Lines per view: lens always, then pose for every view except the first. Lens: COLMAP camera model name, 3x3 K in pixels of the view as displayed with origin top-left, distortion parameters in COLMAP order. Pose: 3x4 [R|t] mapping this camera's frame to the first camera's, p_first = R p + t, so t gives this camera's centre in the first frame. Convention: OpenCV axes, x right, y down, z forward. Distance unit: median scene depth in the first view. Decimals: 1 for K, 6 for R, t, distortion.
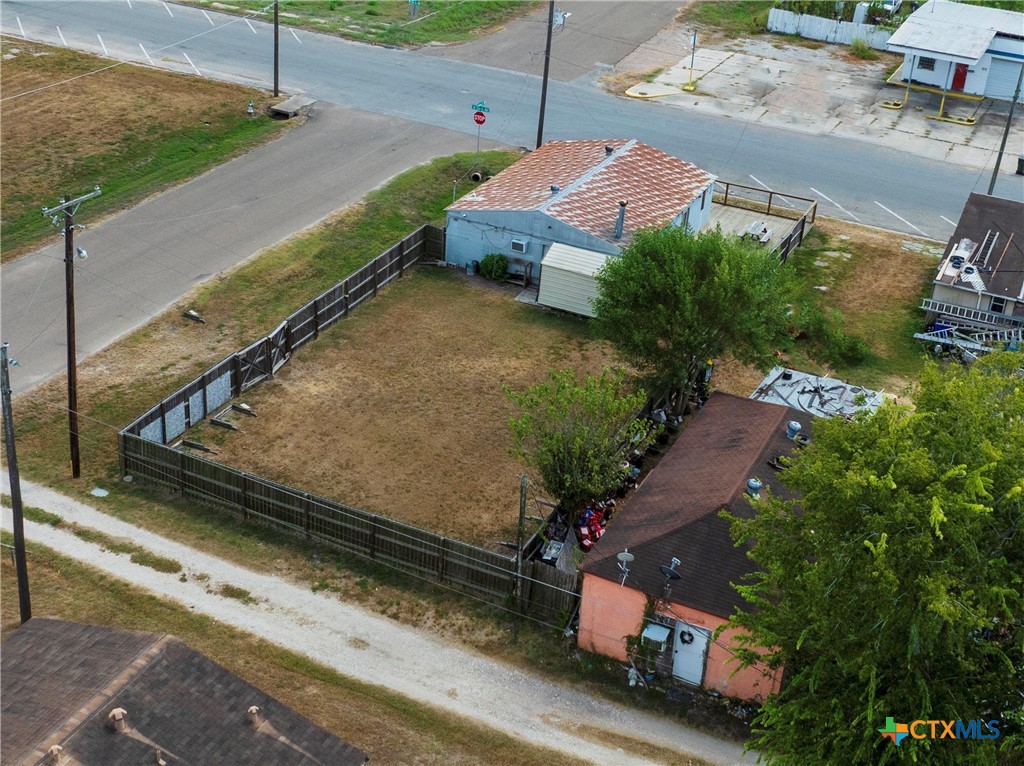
lens RADIAL K [[1249.5, 0, 501.2], [0, 1249.5, 380.5], [0, 0, 1]] dist [0.006705, -0.090856]
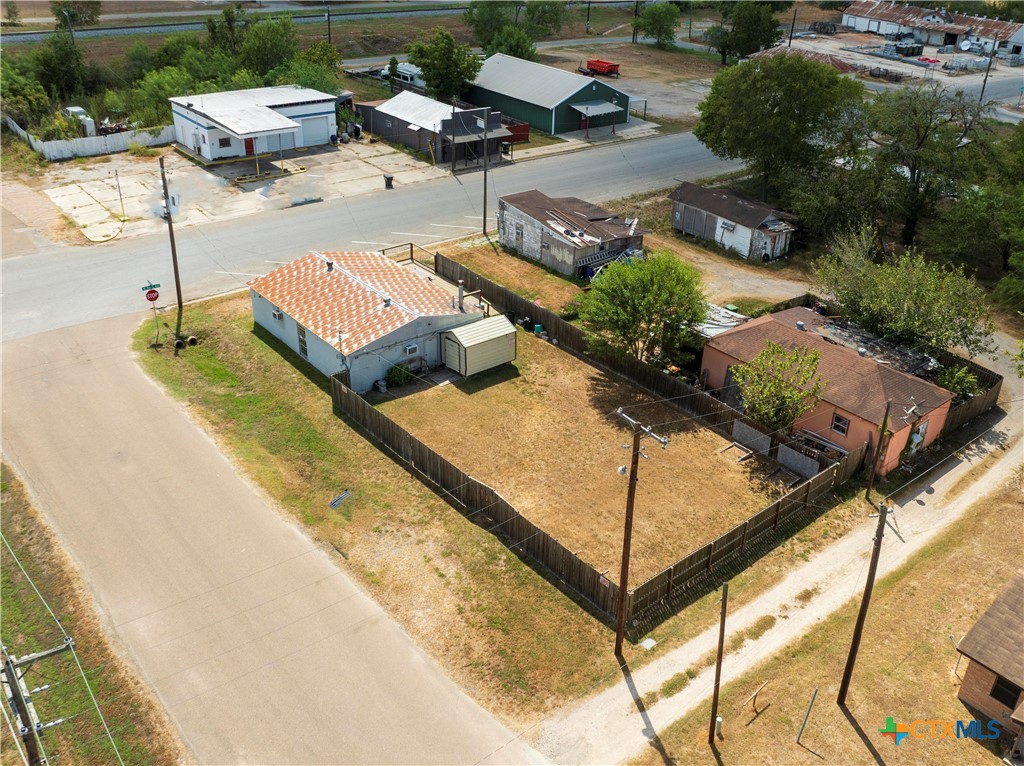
lens RADIAL K [[891.1, 0, 512.0], [0, 891.1, 383.0], [0, 0, 1]] dist [-0.025030, -0.010372]
pose [[0.441232, -0.486527, 0.754060, -0.685374], [0.438946, 0.849907, 0.291522, -0.320882], [-0.782714, 0.202362, 0.588565, 0.436665]]
